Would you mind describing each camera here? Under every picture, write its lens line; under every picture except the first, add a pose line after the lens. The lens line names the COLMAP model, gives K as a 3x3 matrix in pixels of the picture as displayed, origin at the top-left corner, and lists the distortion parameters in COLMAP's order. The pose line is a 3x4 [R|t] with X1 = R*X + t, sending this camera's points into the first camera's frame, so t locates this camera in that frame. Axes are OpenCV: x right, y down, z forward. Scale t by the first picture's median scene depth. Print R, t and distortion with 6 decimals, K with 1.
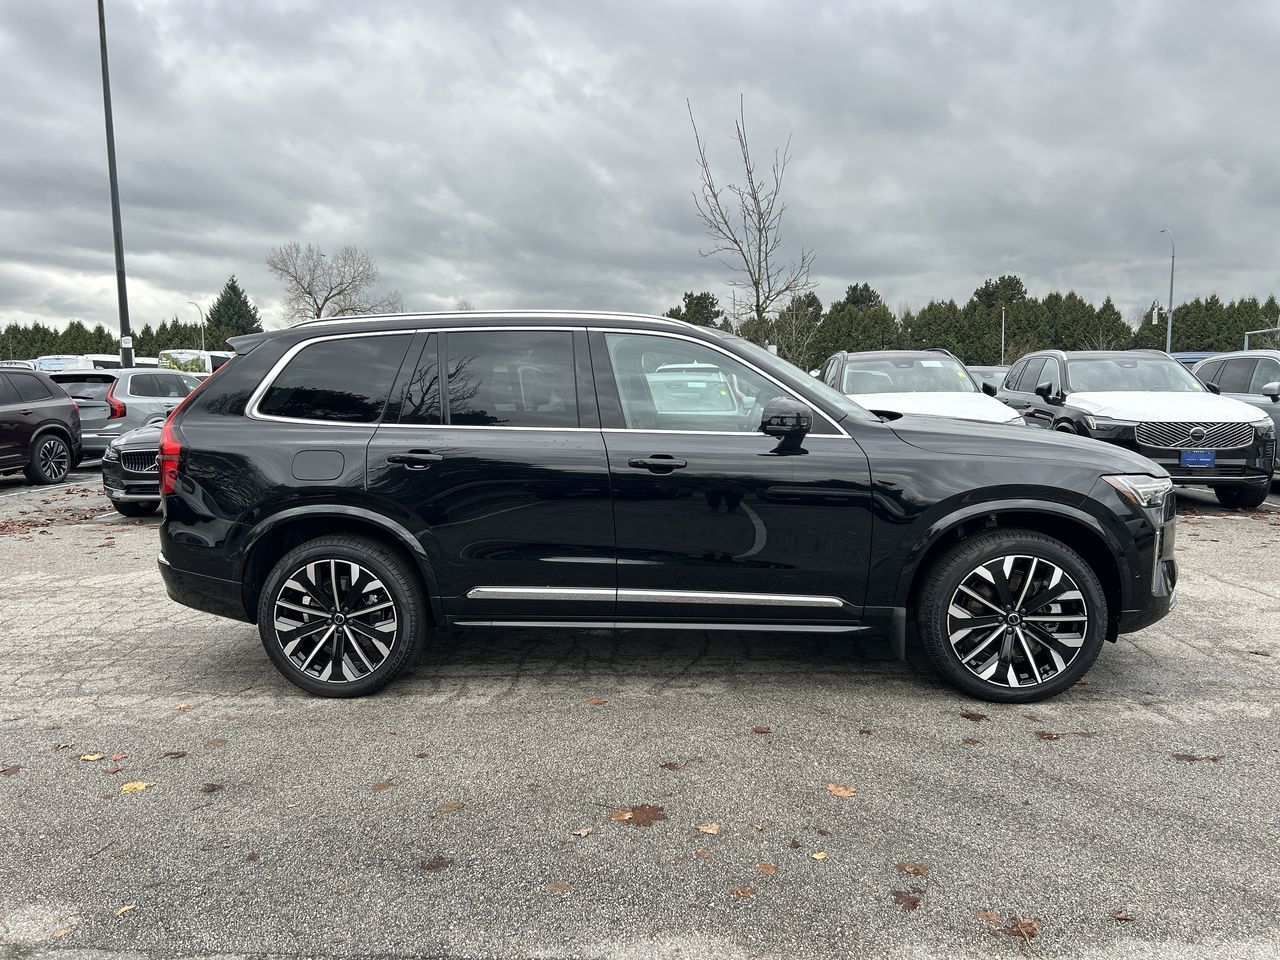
lens RADIAL K [[963.7, 0, 641.6], [0, 963.7, 500.1], [0, 0, 1]] dist [0.045794, -0.042796]
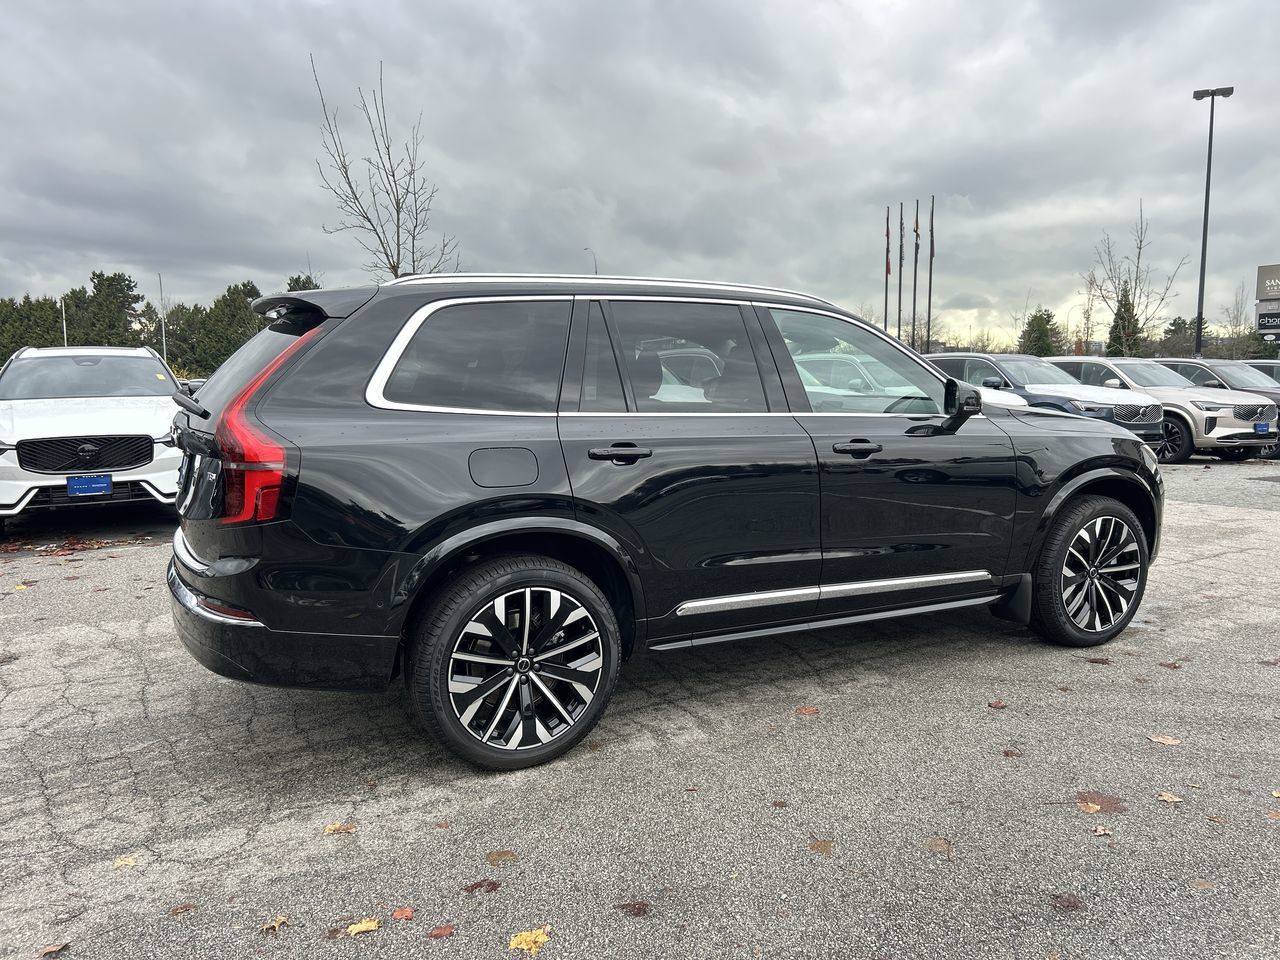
lens RADIAL K [[963.7, 0, 648.7], [0, 963.7, 487.0], [0, 0, 1]] dist [0.045794, -0.042796]
pose [[0.837922, -0.054724, 0.543039, -0.644494], [0.060370, 0.998148, 0.007435, -0.018726], [-0.542440, 0.026554, 0.839675, 0.298817]]
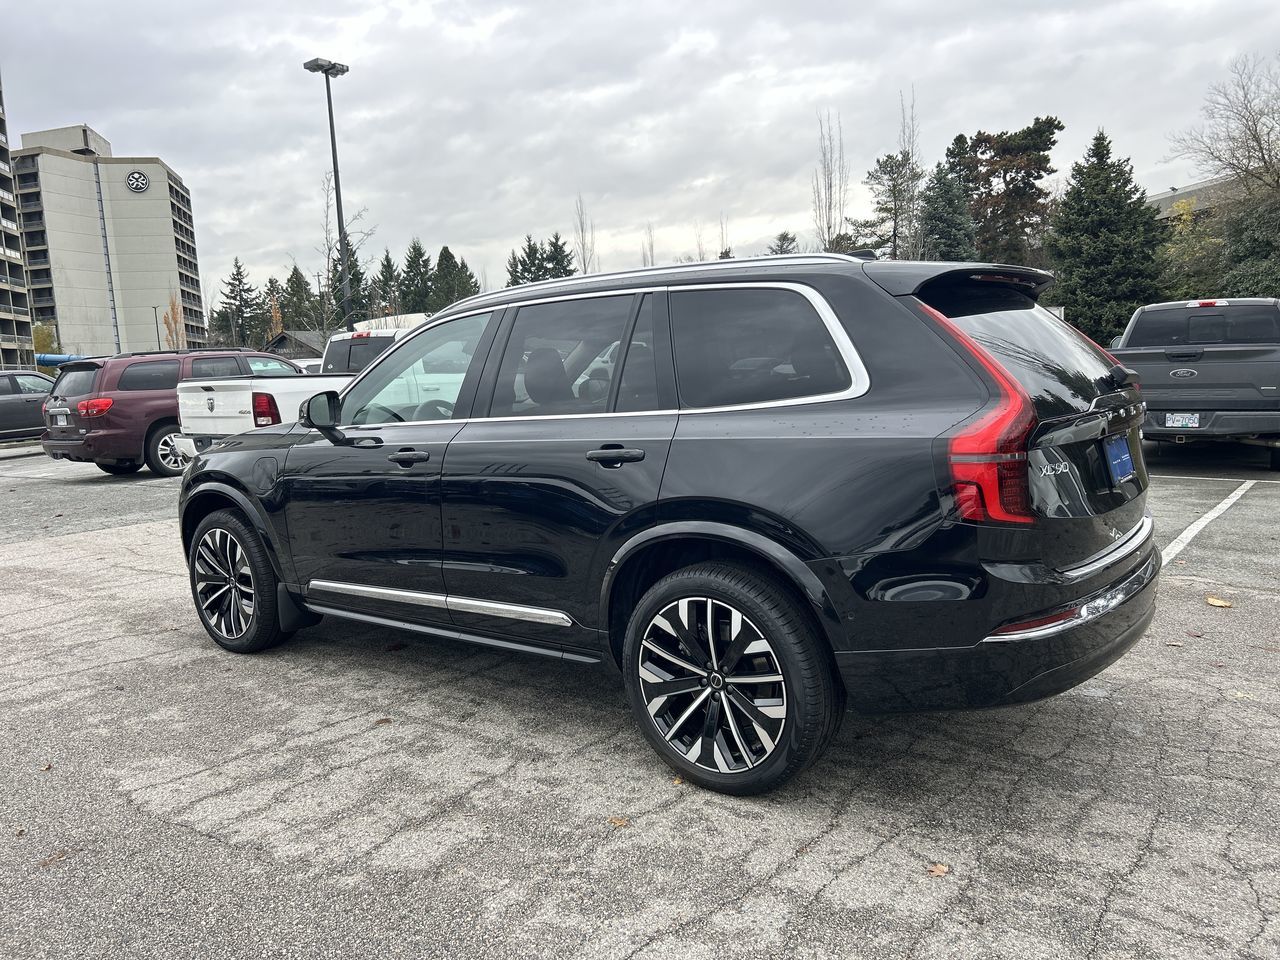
lens RADIAL K [[963.7, 0, 630.5], [0, 963.7, 473.5], [0, 0, 1]] dist [0.045794, -0.042796]
pose [[-0.833361, -0.006623, 0.552689, -0.621487], [0.129968, 0.969544, 0.207589, -0.238876], [-0.537231, 0.244828, -0.807119, 1.999417]]
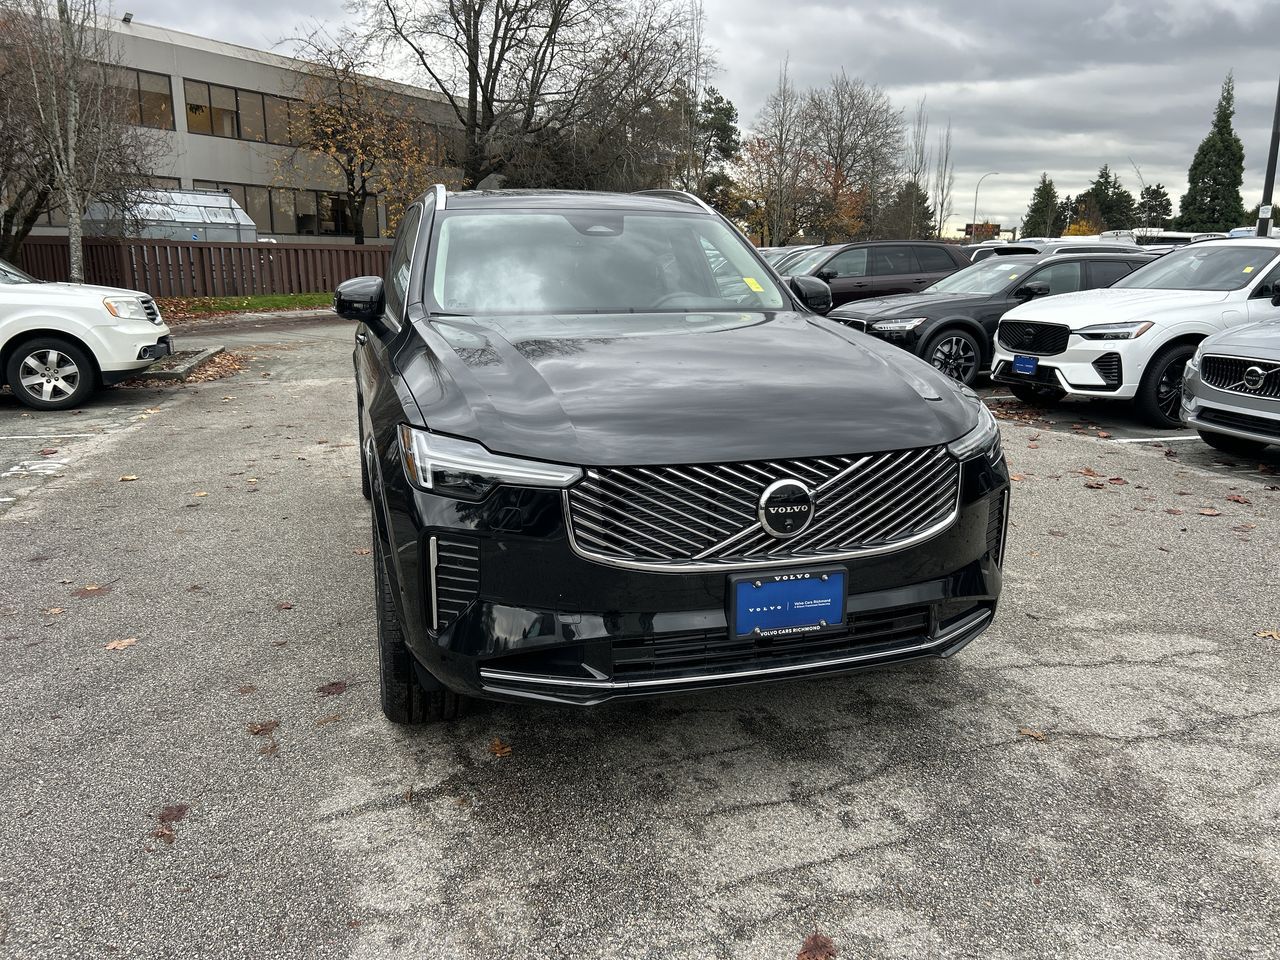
lens RADIAL K [[963.7, 0, 647.5], [0, 963.7, 480.3], [0, 0, 1]] dist [0.045794, -0.042796]
pose [[0.378319, 0.224324, -0.898083, 1.031032], [-0.127463, 0.973575, 0.189486, -0.119139], [0.916858, 0.042786, 0.396915, 0.835566]]
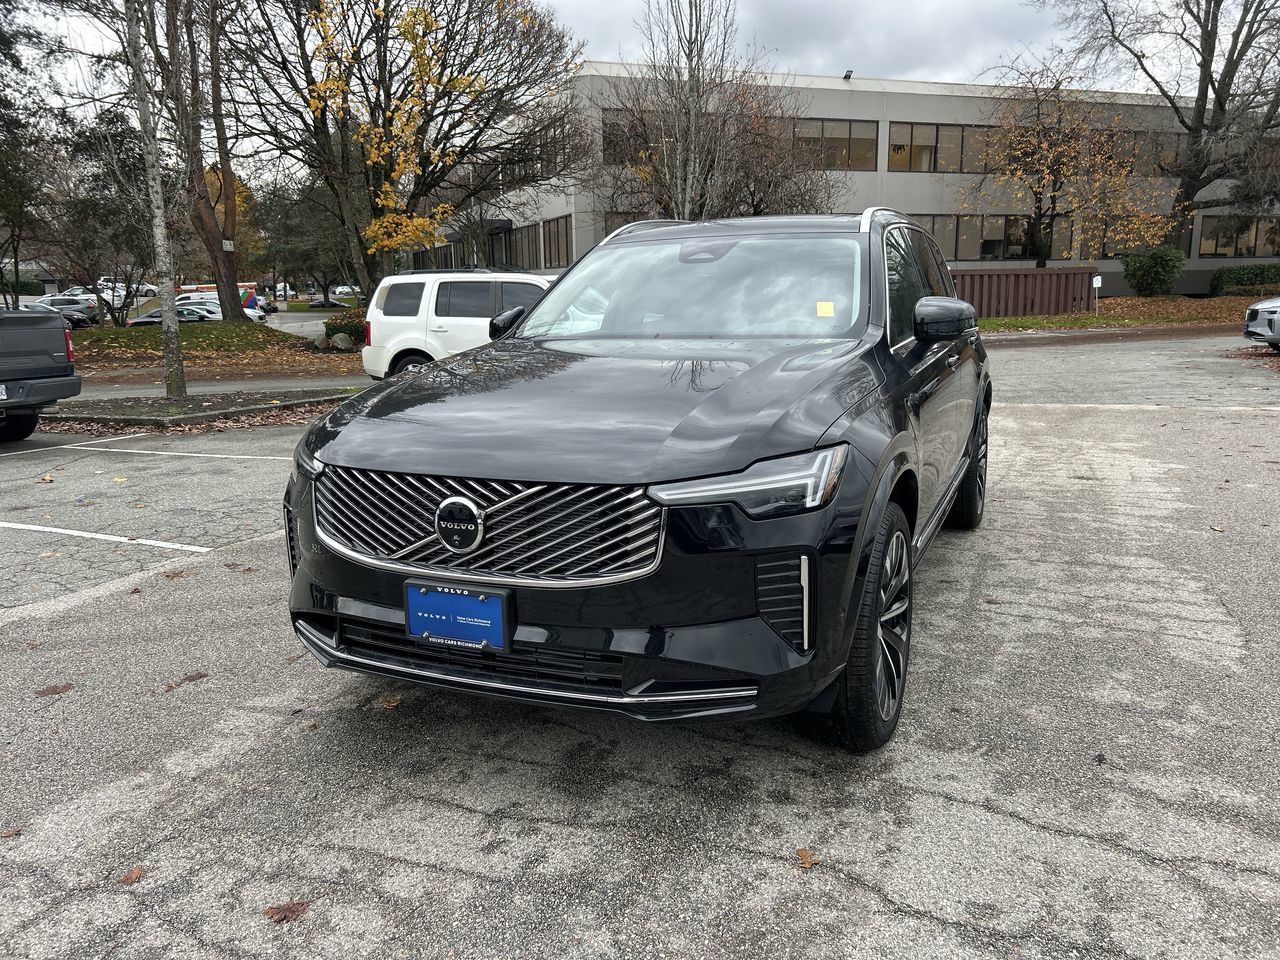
lens RADIAL K [[963.7, 0, 631.0], [0, 963.7, 484.8], [0, 0, 1]] dist [0.045794, -0.042796]
pose [[-0.329522, 0.208829, -0.920764, 1.060545], [-0.094579, 0.963026, 0.252262, -0.186001], [0.939399, 0.170211, -0.297587, 1.381966]]
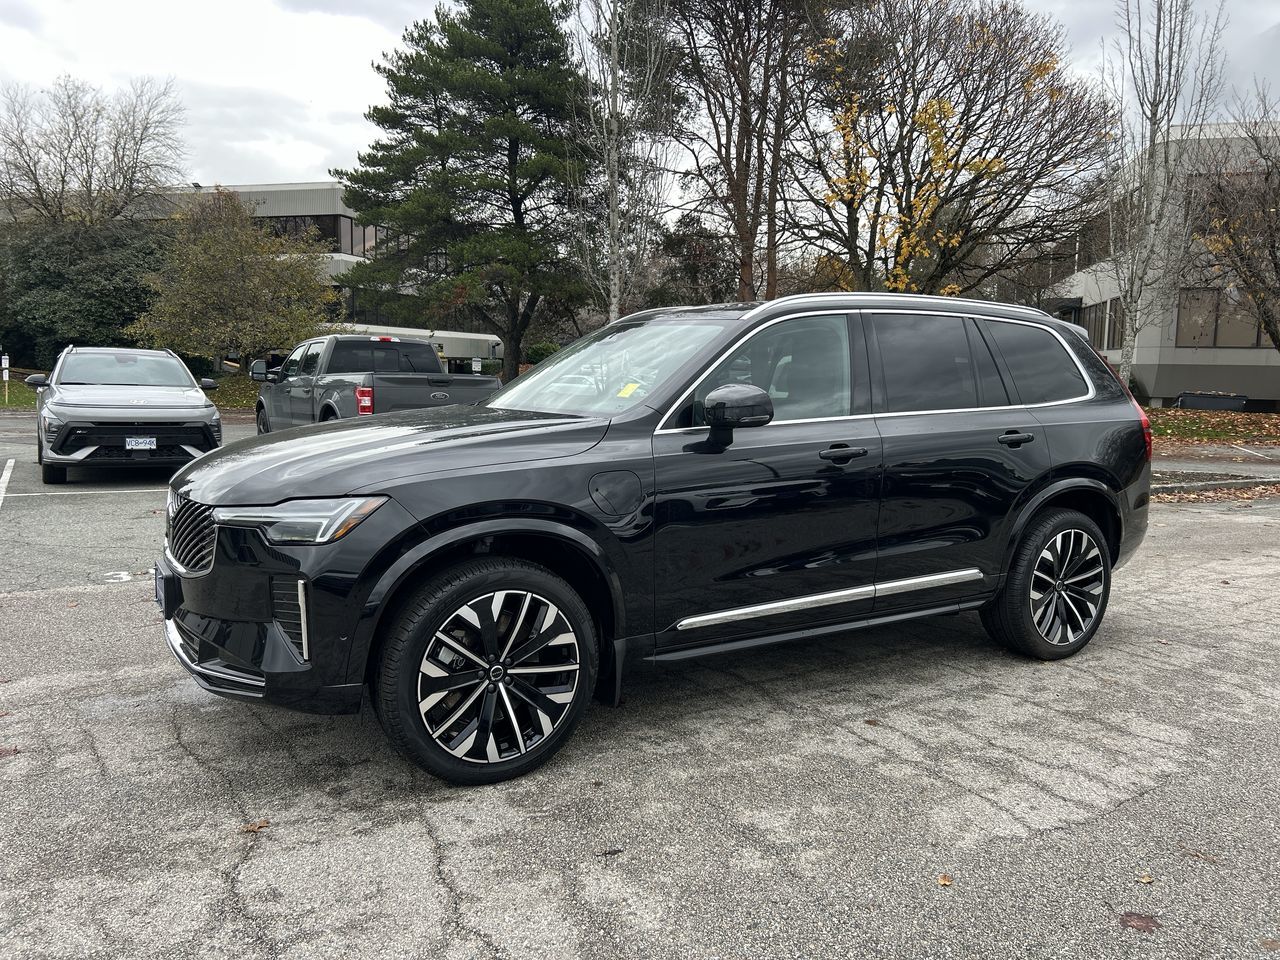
lens RADIAL K [[963.7, 0, 638.8], [0, 963.7, 477.3], [0, 0, 1]] dist [0.045794, -0.042796]
pose [[-0.803727, 0.071546, -0.590681, 0.737778], [-0.075458, 0.972472, 0.220464, -0.253750], [0.590194, 0.221764, -0.776203, 1.961373]]
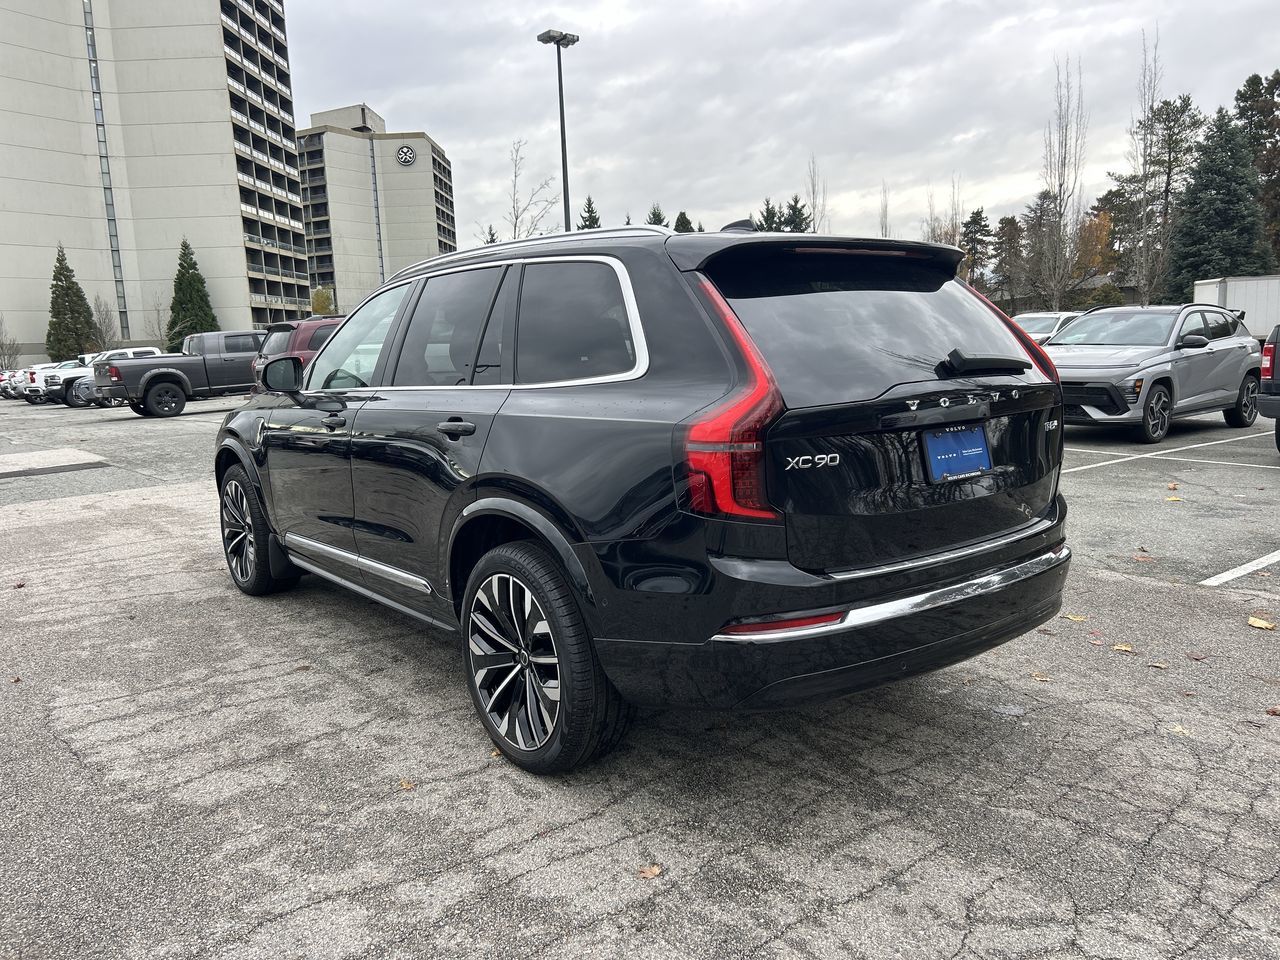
lens RADIAL K [[963.7, 0, 642.0], [0, 963.7, 475.6], [0, 0, 1]] dist [0.045794, -0.042796]
pose [[-0.684693, -0.064391, 0.725982, -0.851885], [0.134819, 0.967710, 0.212983, -0.204019], [-0.716254, 0.243705, -0.653903, 1.795628]]
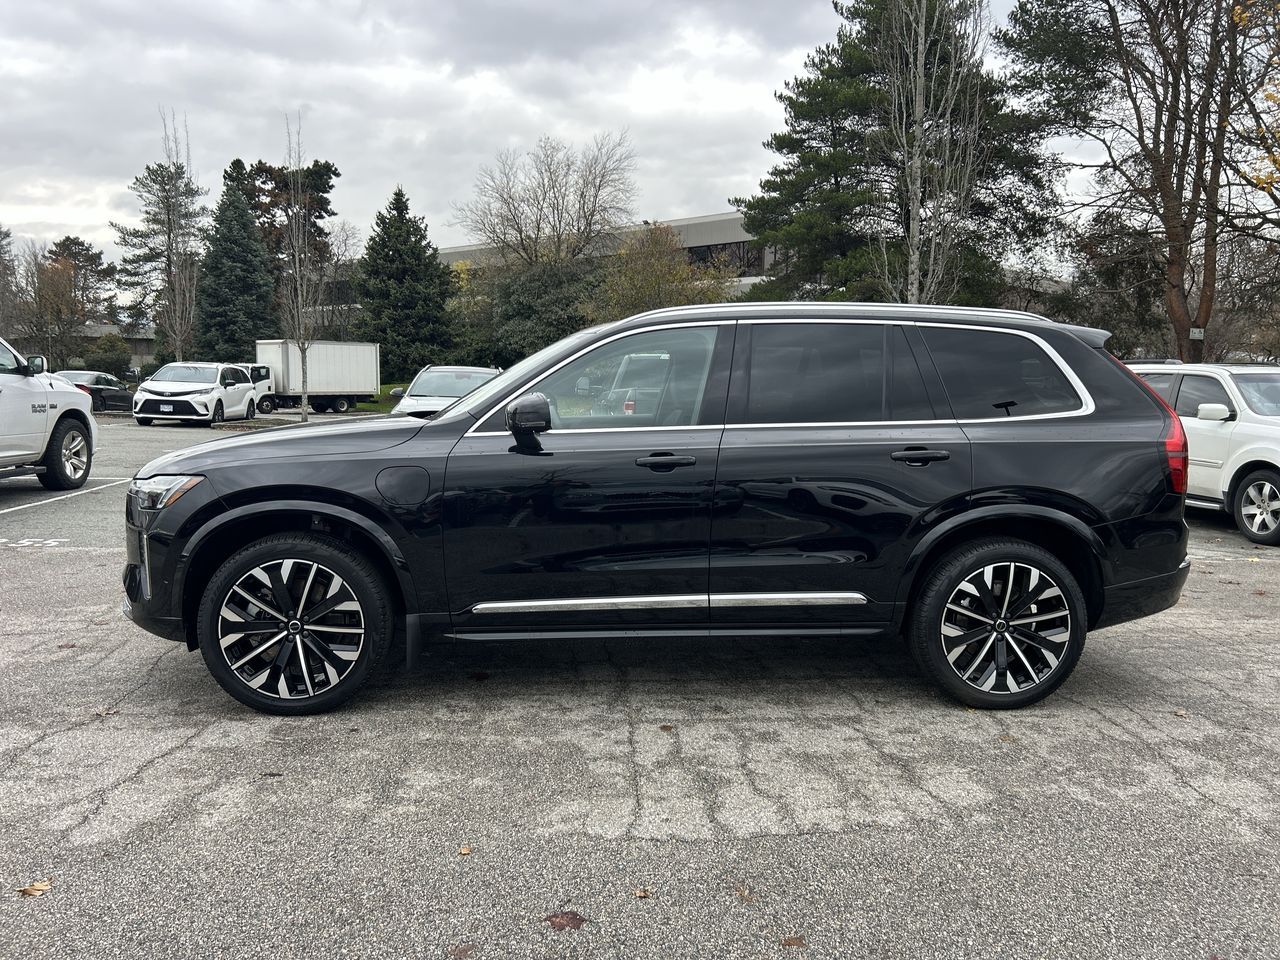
lens RADIAL K [[963.7, 0, 631.9], [0, 963.7, 478.3], [0, 0, 1]] dist [0.045794, -0.042796]
pose [[-0.985899, 0.020395, -0.166092, 0.238504], [-0.018128, 0.973688, 0.227163, -0.283715], [0.166355, 0.226971, -0.959588, 2.246917]]
